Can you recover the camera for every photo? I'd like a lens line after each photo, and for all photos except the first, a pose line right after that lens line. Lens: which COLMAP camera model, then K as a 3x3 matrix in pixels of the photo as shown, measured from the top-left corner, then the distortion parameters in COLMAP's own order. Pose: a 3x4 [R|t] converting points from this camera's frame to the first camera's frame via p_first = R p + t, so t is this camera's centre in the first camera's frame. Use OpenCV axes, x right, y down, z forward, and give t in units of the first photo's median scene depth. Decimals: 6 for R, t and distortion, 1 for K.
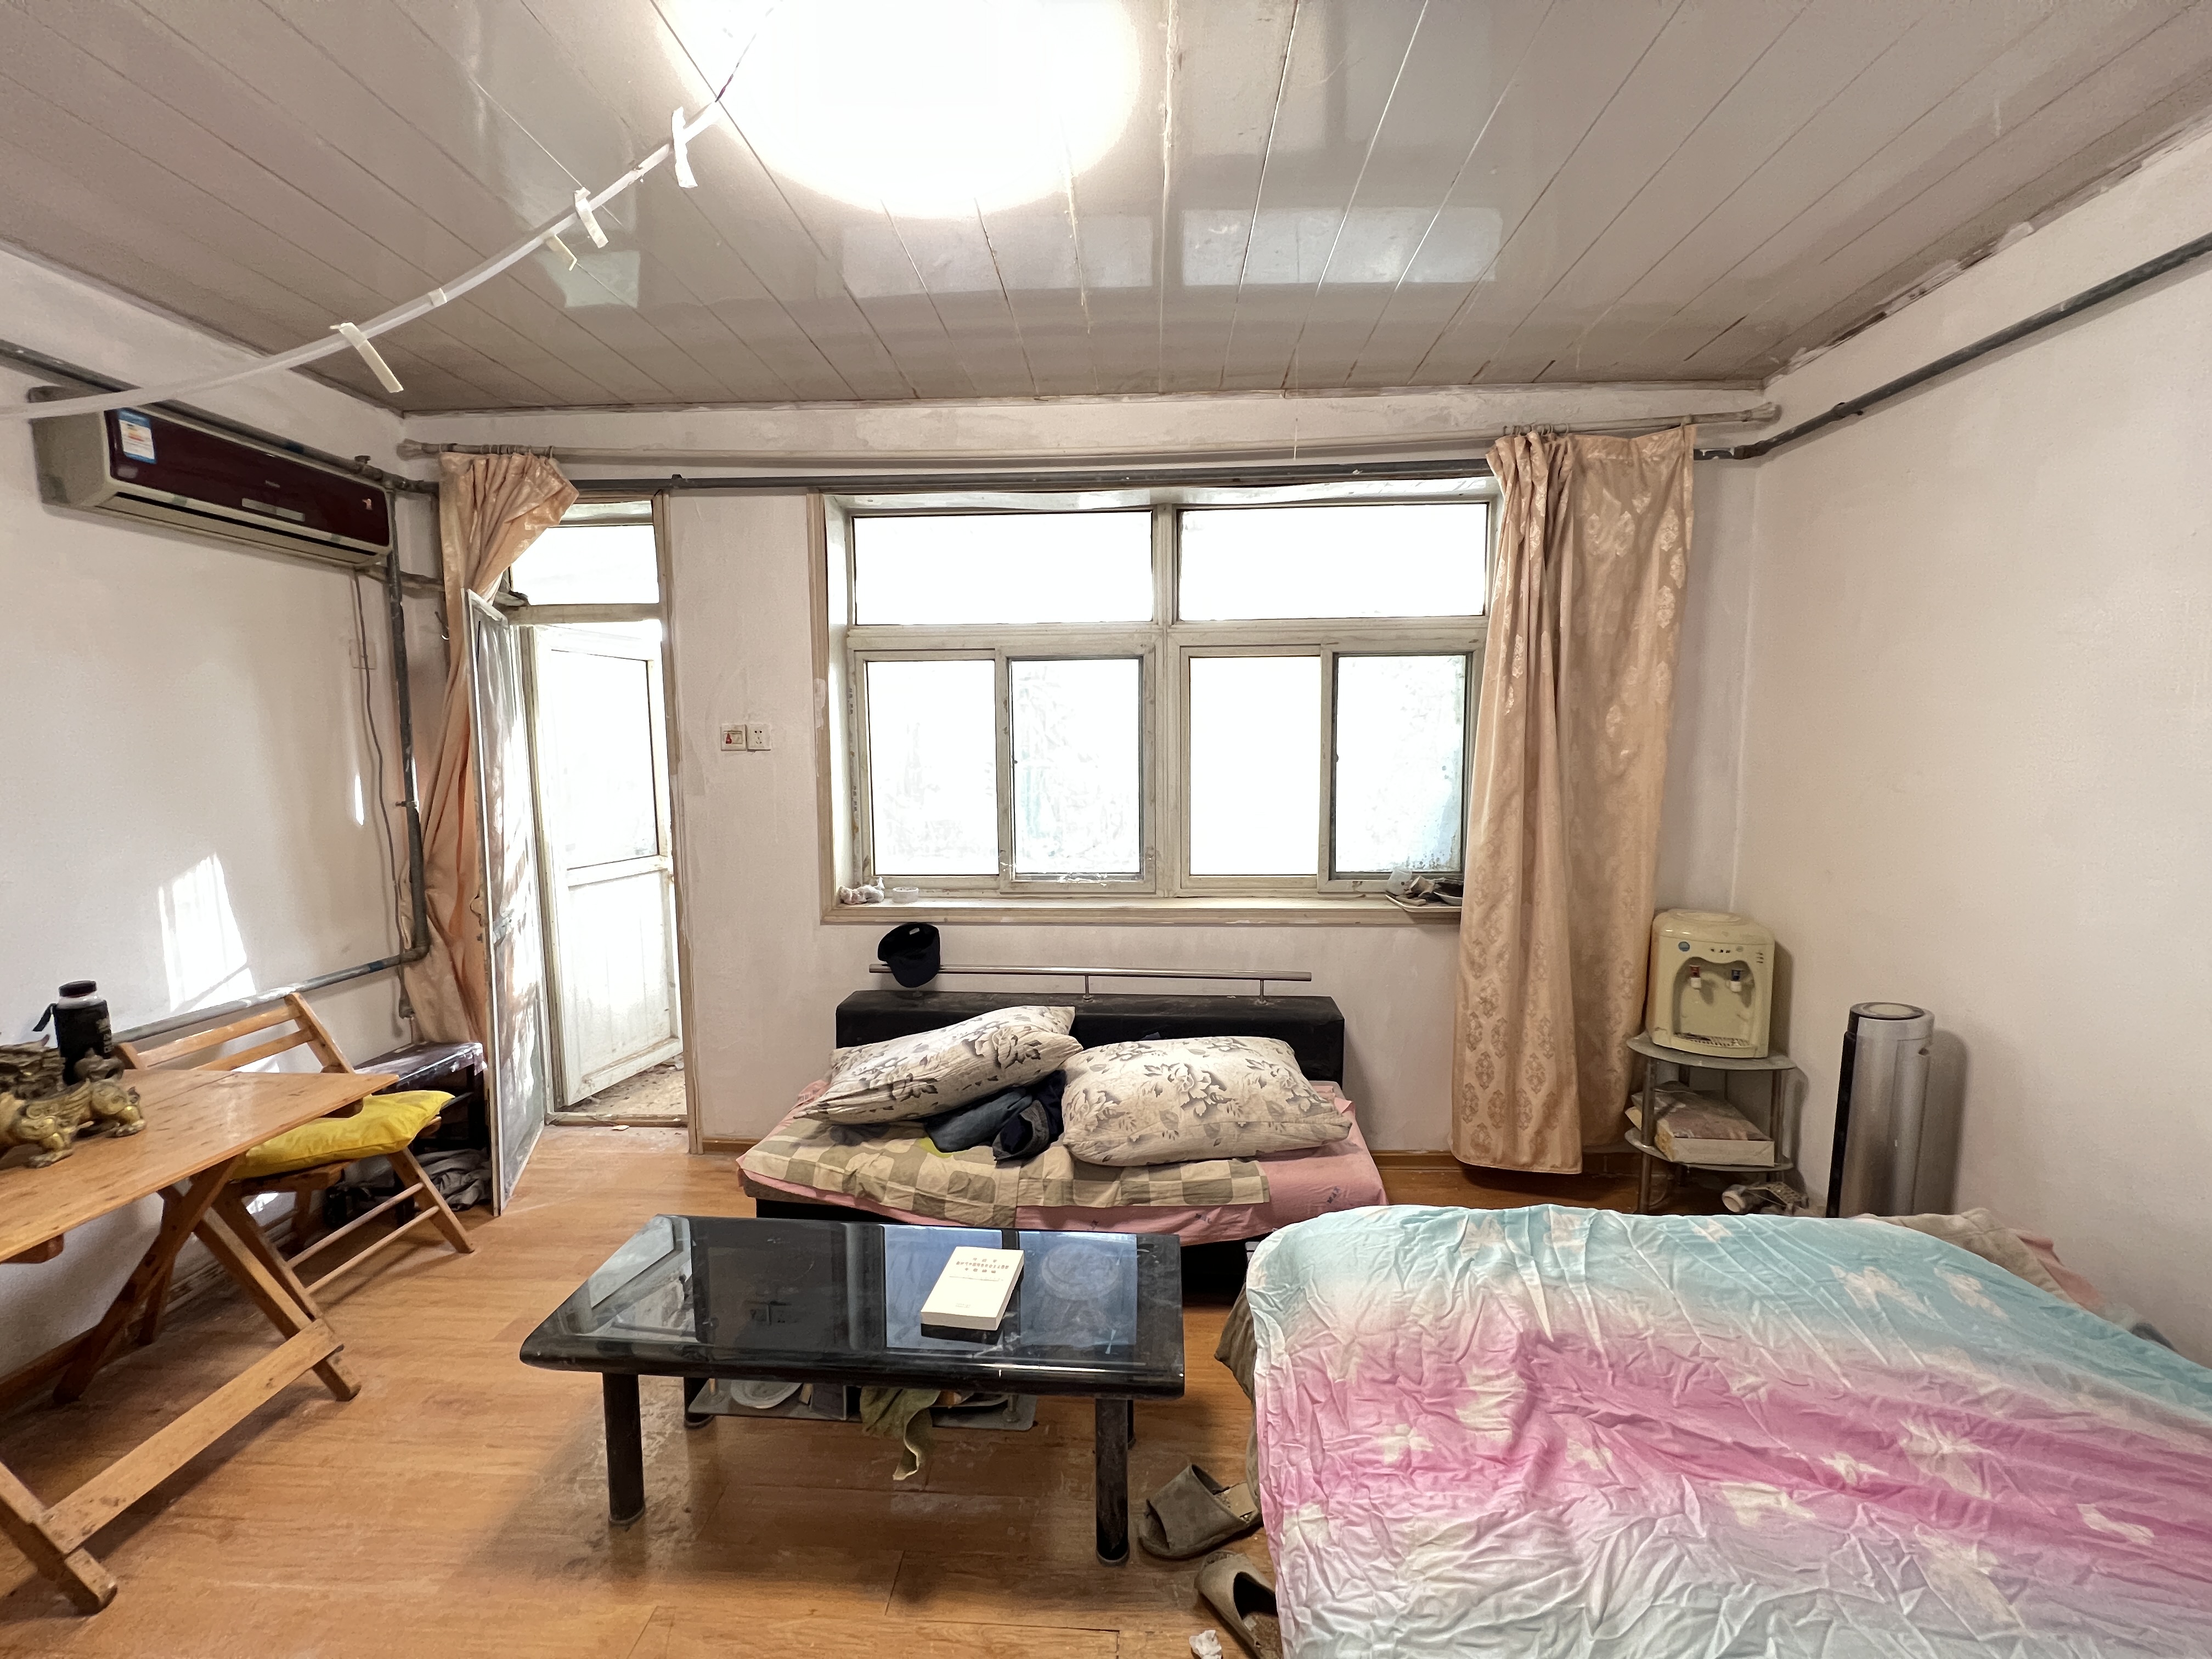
lens RADIAL K [[879.8, 0, 1100.3], [0, 879.8, 825.8], [0, 0, 1]] dist [-0.003116, 0.000744]
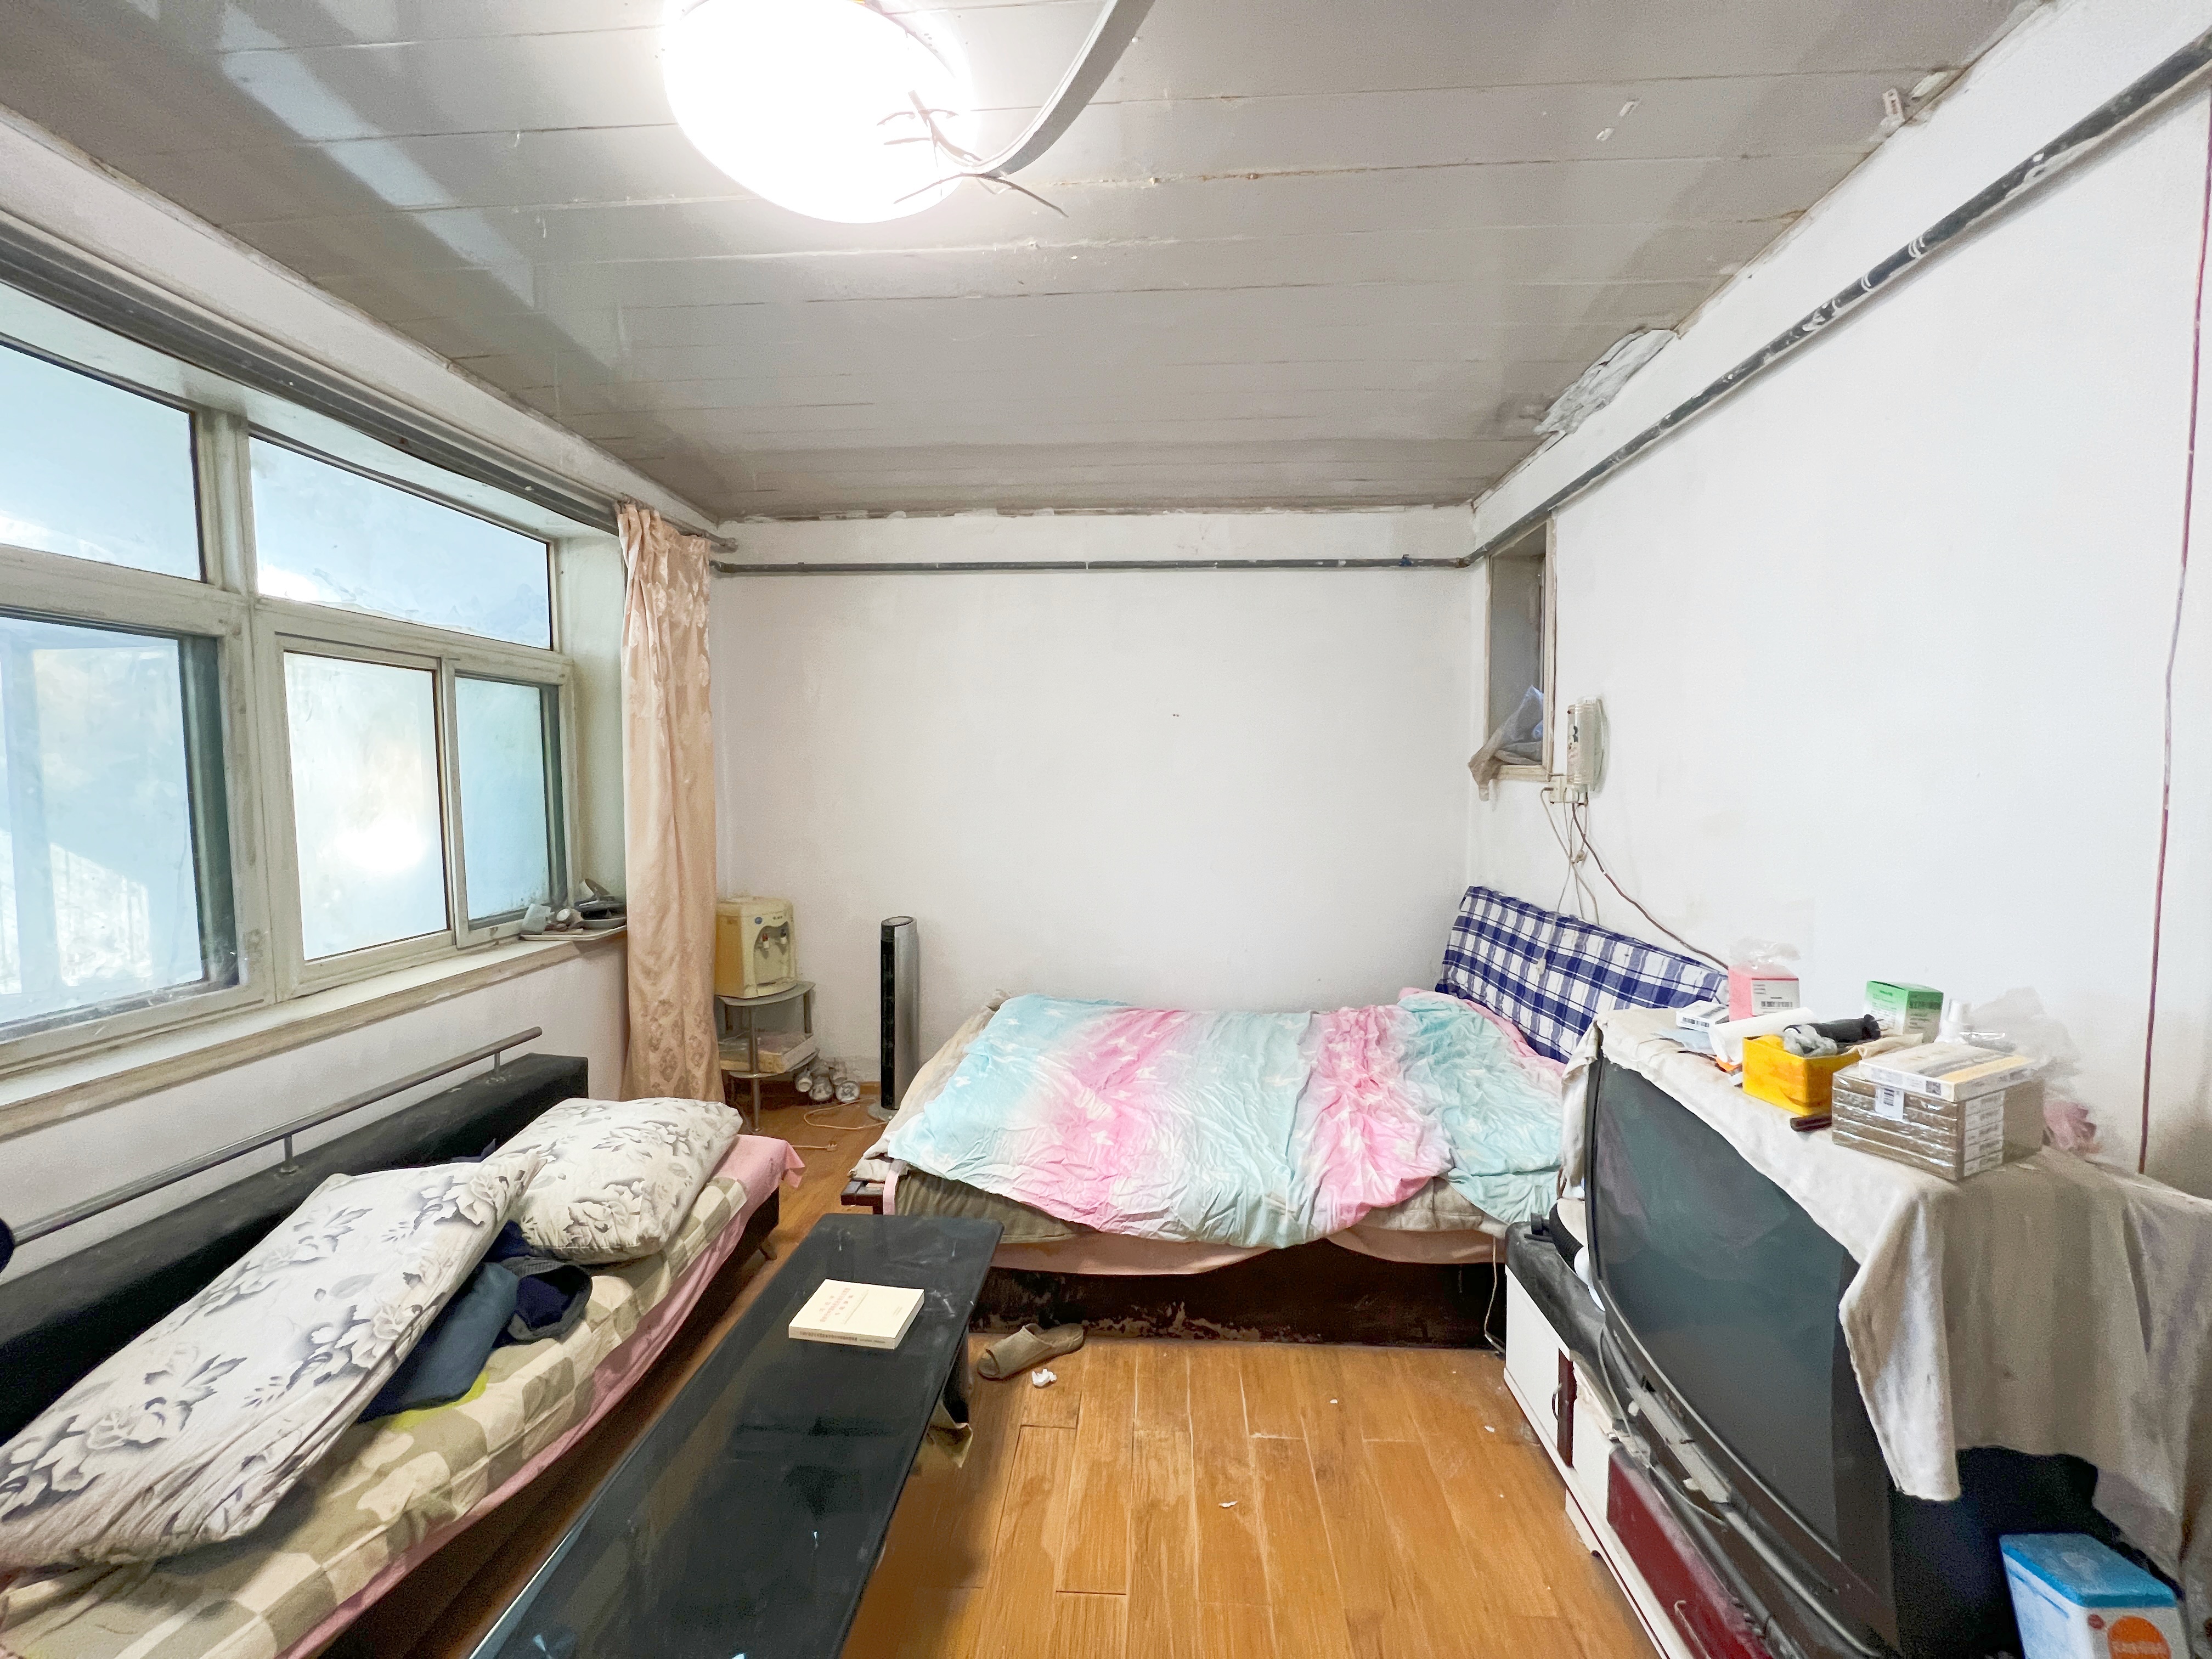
lens RADIAL K [[879.8, 0, 1107.5], [0, 879.8, 826.3], [0, 0, 1]] dist [-0.003116, 0.000744]
pose [[0.007250, -0.054773, 0.998472, -0.658092], [0.105127, 0.993007, 0.053710, -0.024421], [-0.994432, 0.104577, 0.012957, 0.394581]]
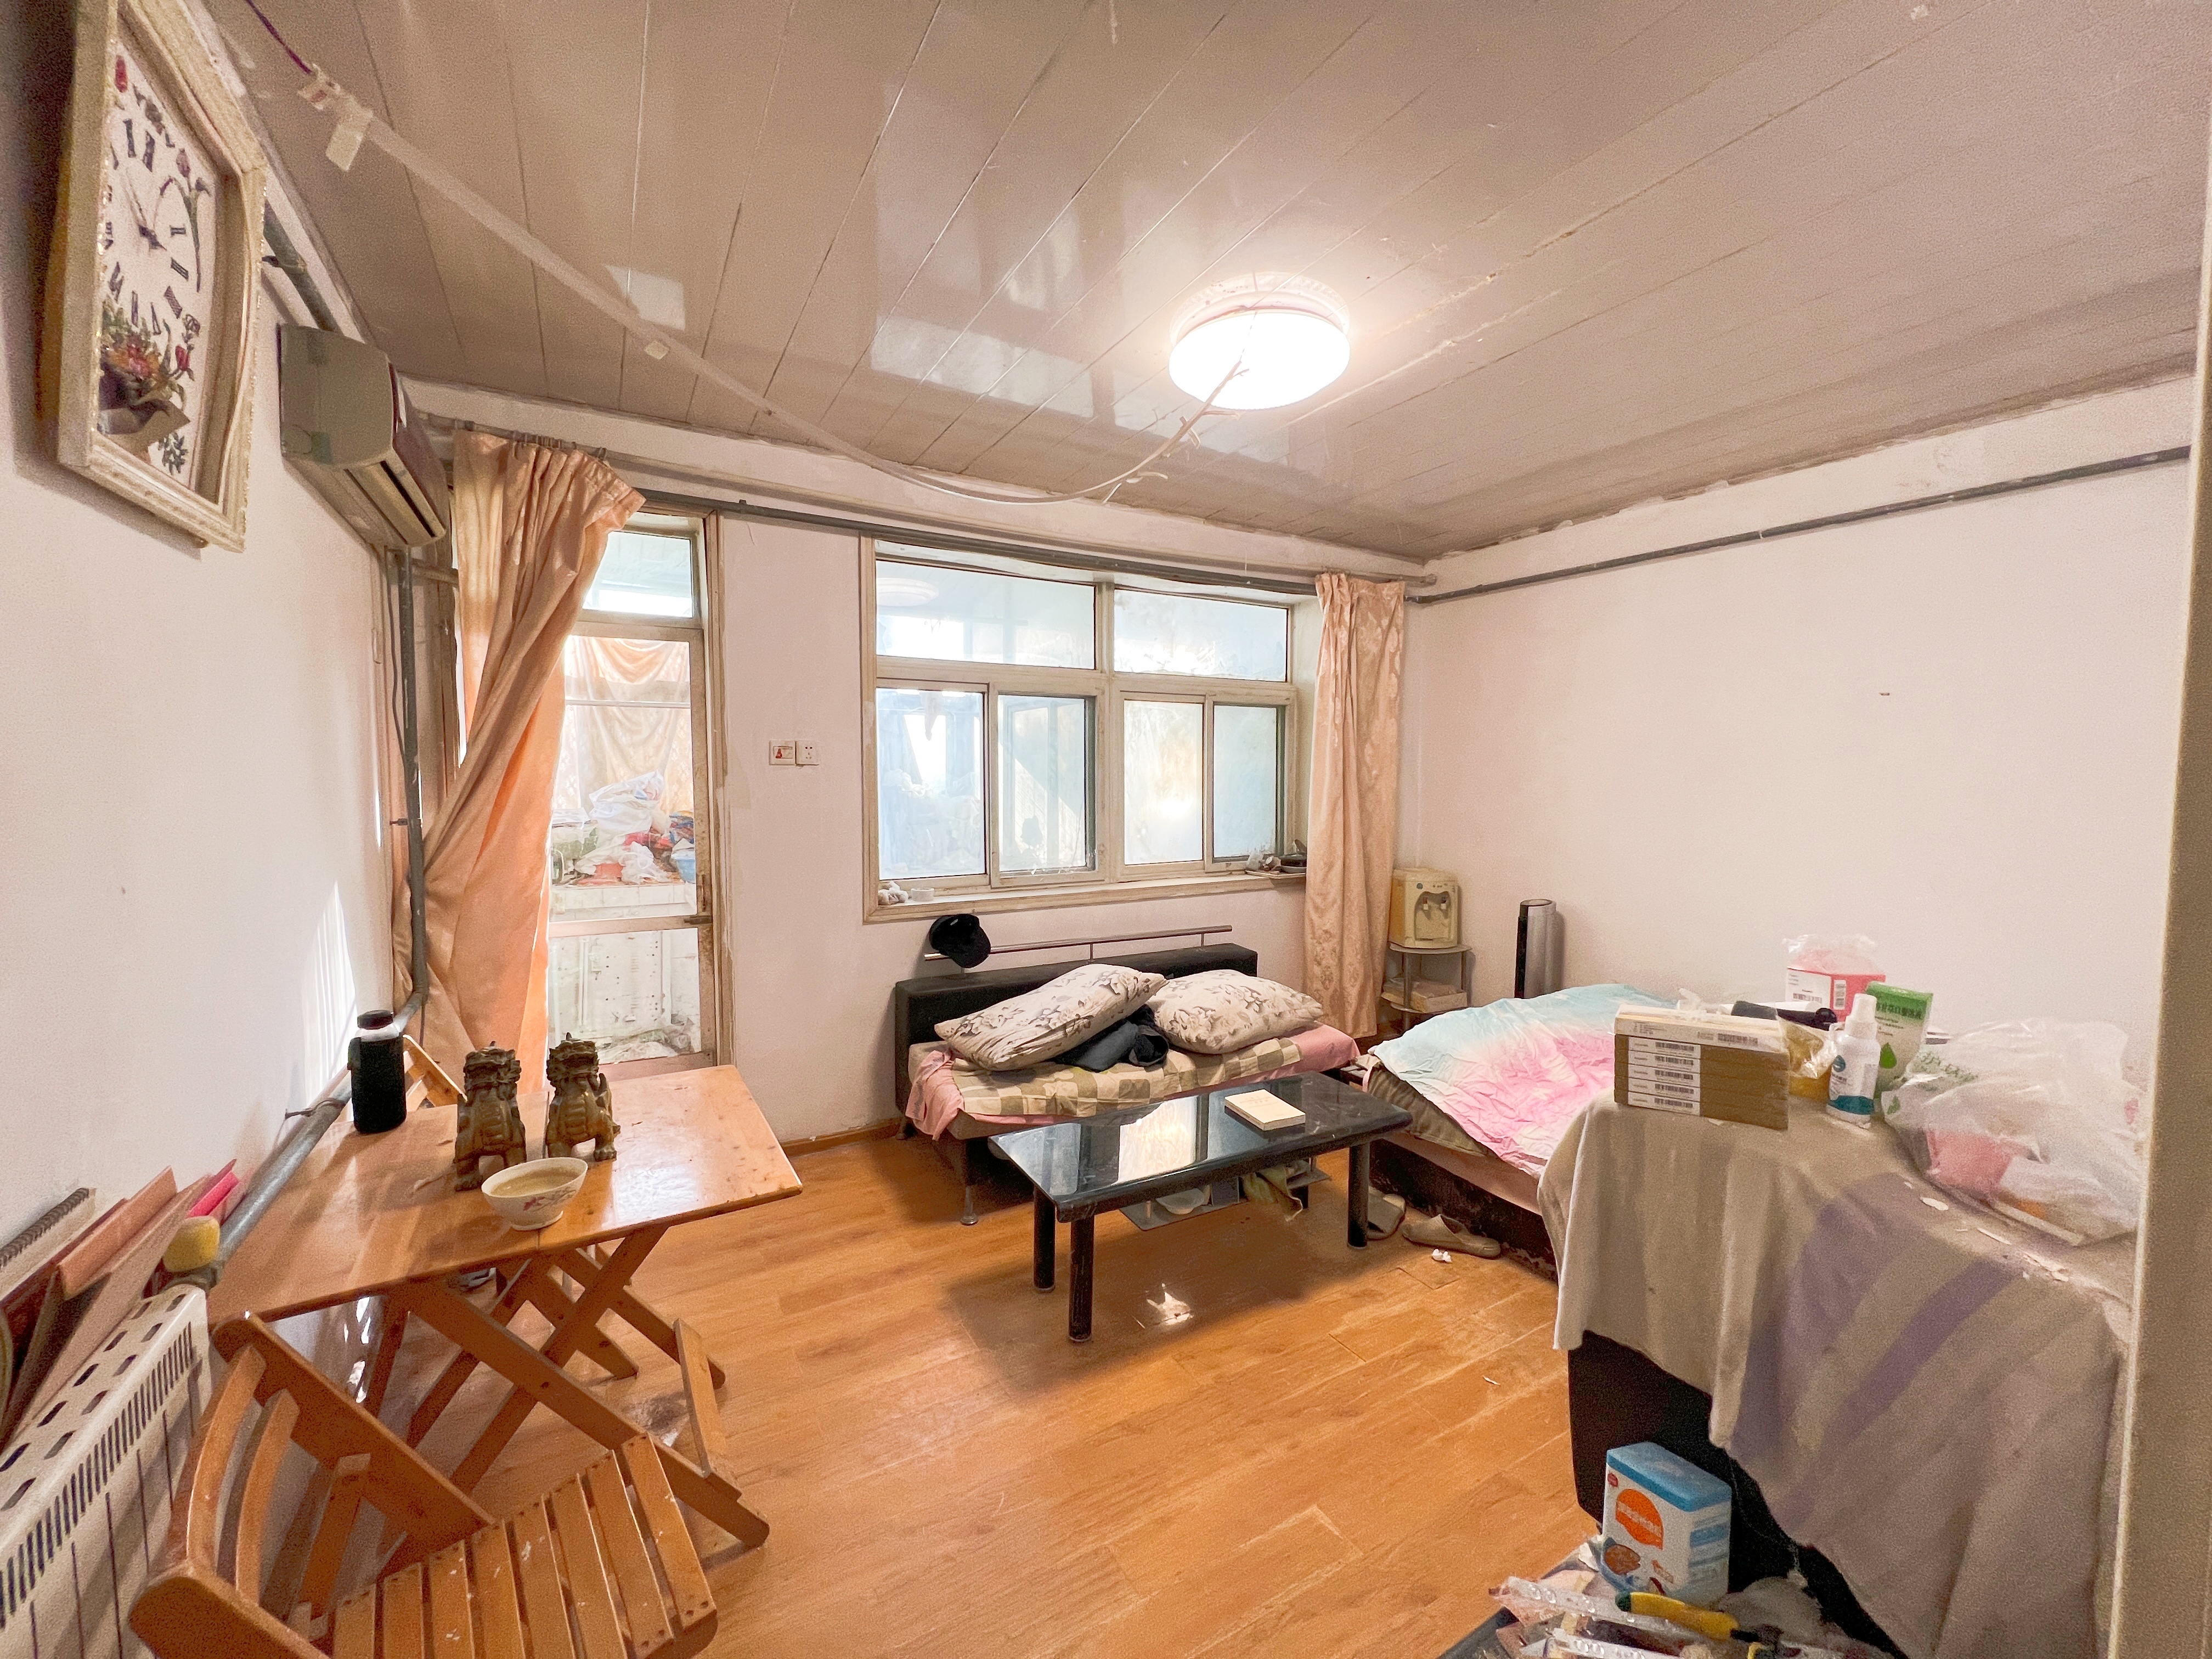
lens RADIAL K [[879.8, 0, 1099.4], [0, 879.8, 826.3], [0, 0, 1]] dist [-0.003116, 0.000744]
pose [[0.839702, -0.024893, 0.542477, -0.721067], [0.047778, 0.998462, -0.028138, 0.037820], [-0.540942, 0.049546, 0.839599, -0.088901]]
